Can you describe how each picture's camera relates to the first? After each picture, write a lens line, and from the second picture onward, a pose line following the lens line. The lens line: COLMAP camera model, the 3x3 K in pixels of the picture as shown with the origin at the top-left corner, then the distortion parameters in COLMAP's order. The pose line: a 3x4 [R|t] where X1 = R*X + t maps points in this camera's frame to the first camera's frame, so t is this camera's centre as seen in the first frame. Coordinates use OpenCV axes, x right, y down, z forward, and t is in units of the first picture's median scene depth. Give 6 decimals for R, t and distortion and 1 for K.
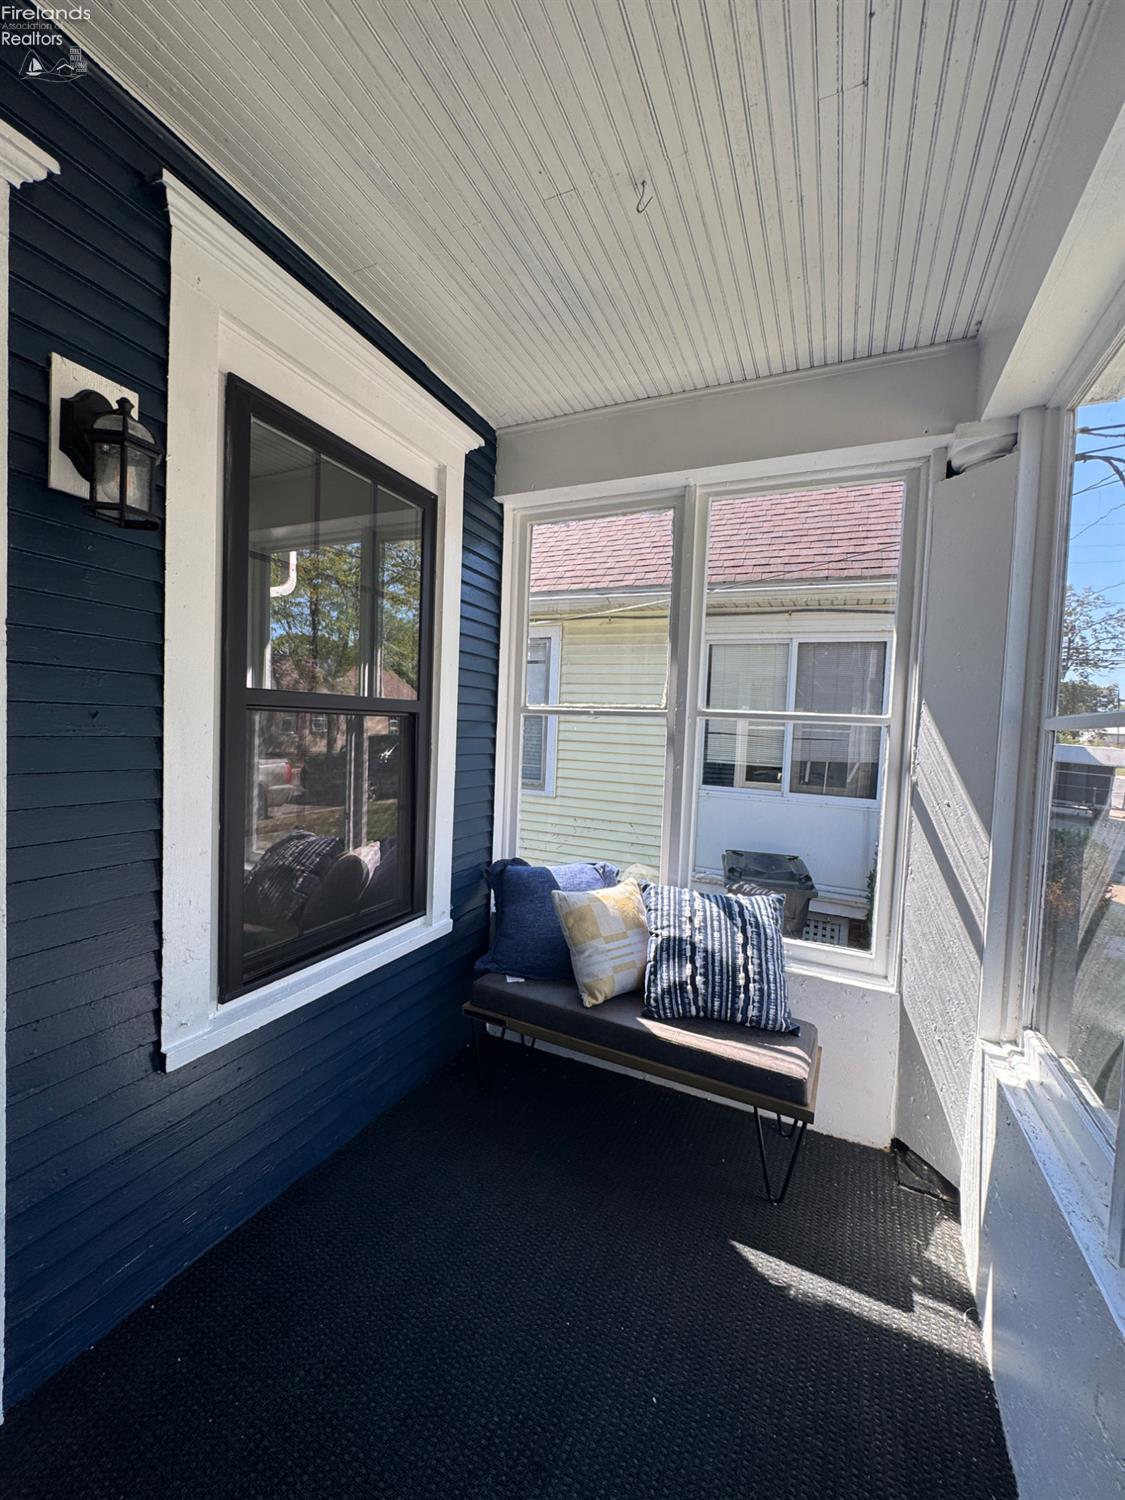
lens RADIAL K [[602.4, 0, 560.0], [0, 602.4, 750.8], [0, 0, 1]] dist [-0.000961, -0.000031]
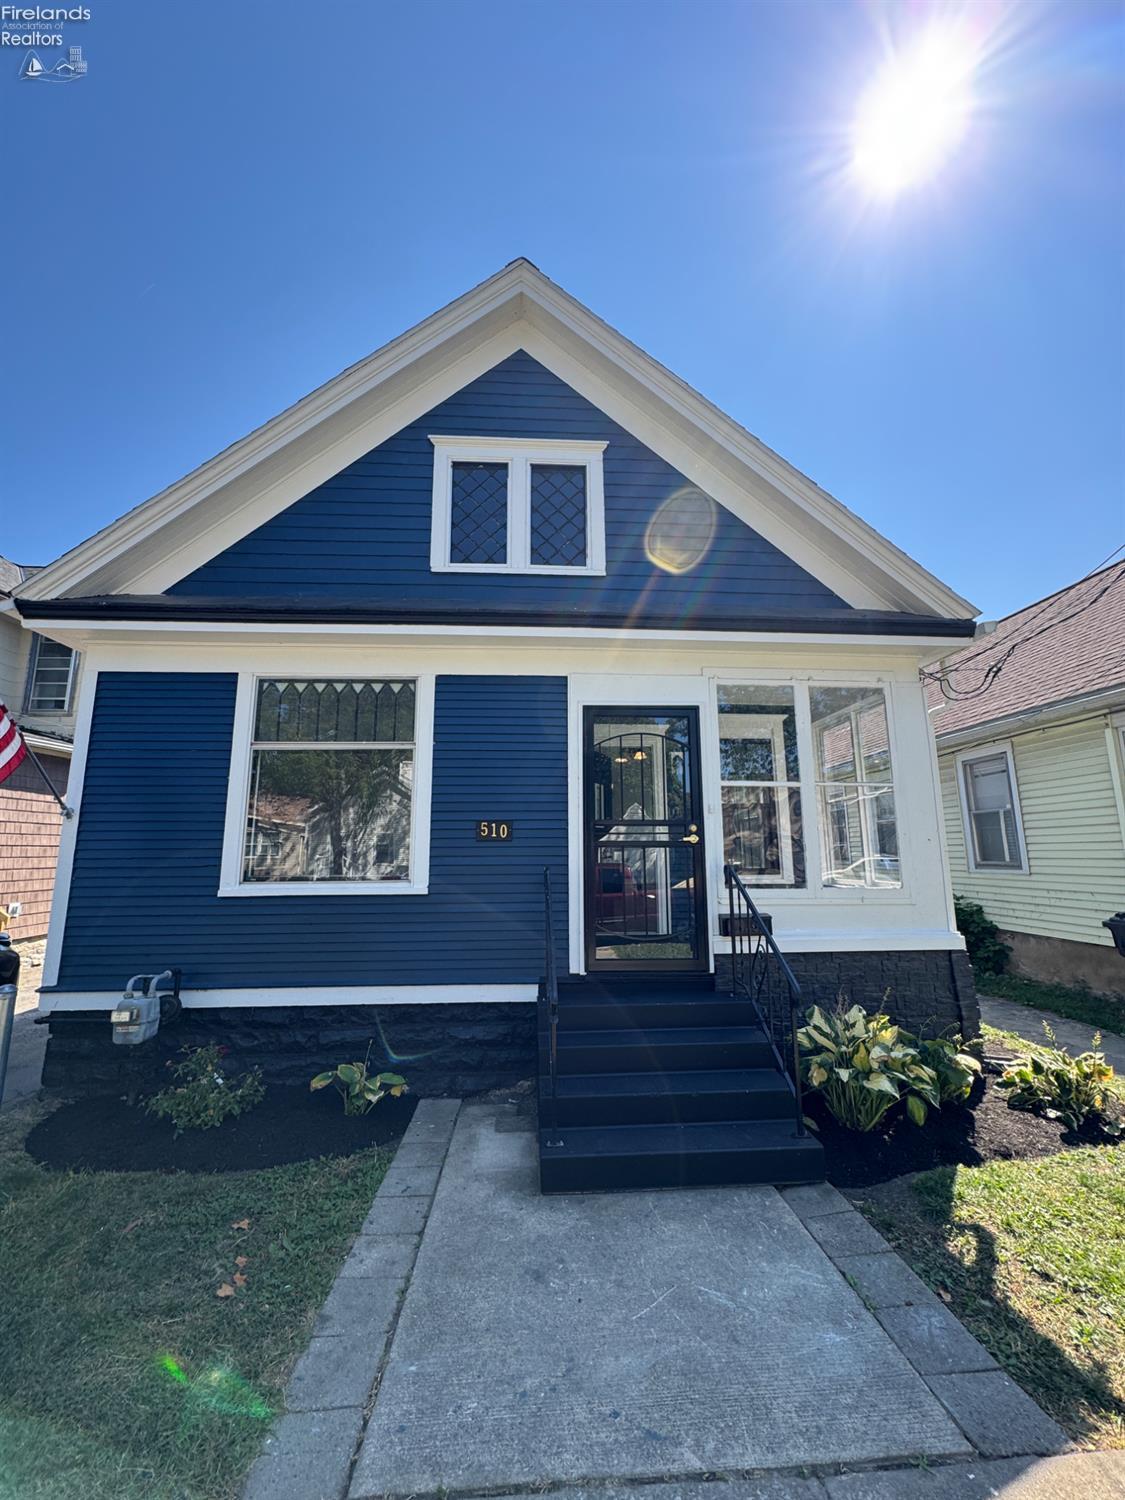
lens RADIAL K [[602.4, 0, 563.7], [0, 602.4, 750.5], [0, 0, 1]] dist [-0.000961, -0.000031]
pose [[0.470228, -0.198228, -0.859995, 0.681964], [-0.008990, 0.973322, -0.229265, 0.125013], [0.882499, 0.115538, 0.455902, -0.475764]]
